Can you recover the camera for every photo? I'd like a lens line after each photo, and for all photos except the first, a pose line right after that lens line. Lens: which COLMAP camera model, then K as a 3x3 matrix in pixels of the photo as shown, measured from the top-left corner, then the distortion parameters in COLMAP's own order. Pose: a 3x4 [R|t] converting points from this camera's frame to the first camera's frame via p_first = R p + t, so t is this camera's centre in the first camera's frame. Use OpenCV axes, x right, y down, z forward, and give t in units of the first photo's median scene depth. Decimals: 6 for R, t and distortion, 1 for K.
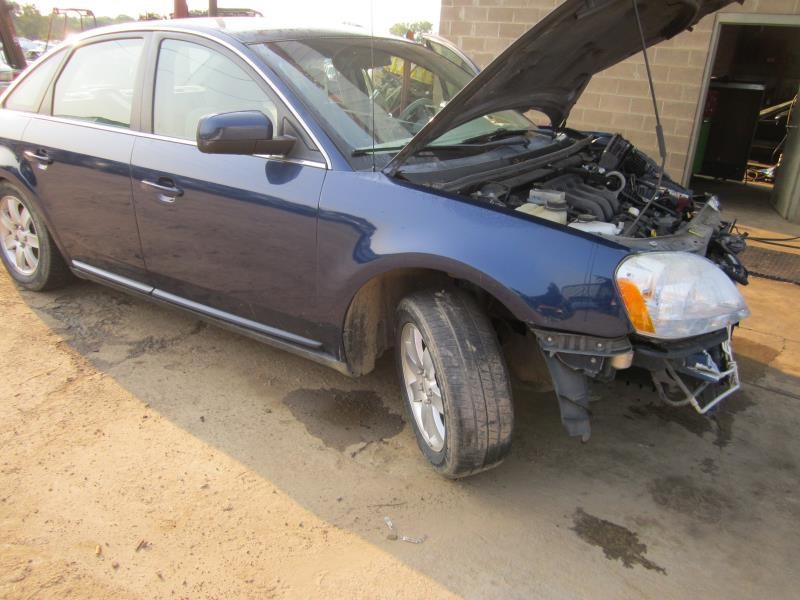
lens RADIAL K [[639.8, 0, 395.3], [0, 639.8, 300.4], [0, 0, 1]] dist [-0.029710, 0.005389]
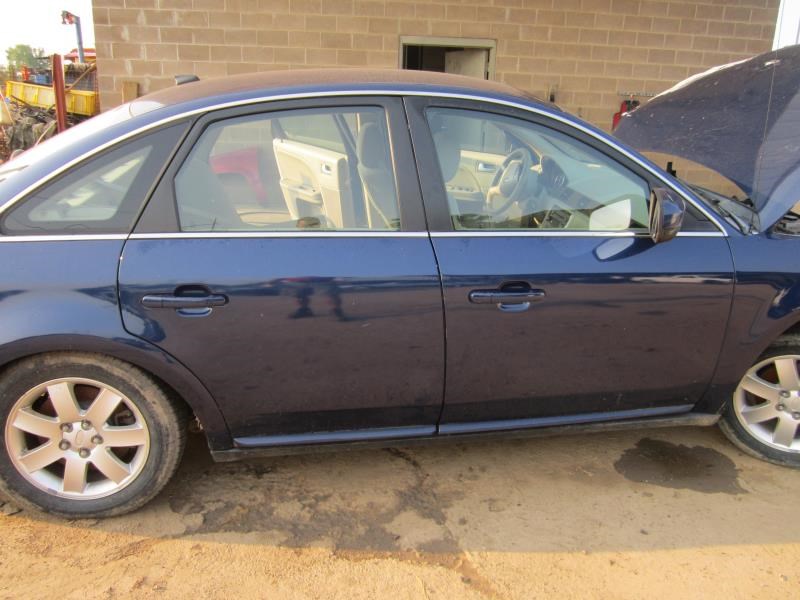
lens RADIAL K [[639.8, 0, 395.3], [0, 639.8, 300.4], [0, 0, 1]] dist [-0.029710, 0.005389]
pose [[0.761822, -0.244412, 0.599908, -0.244089], [0.251084, 0.965106, 0.074349, -0.068342], [-0.597146, 0.093987, 0.796607, 0.115115]]
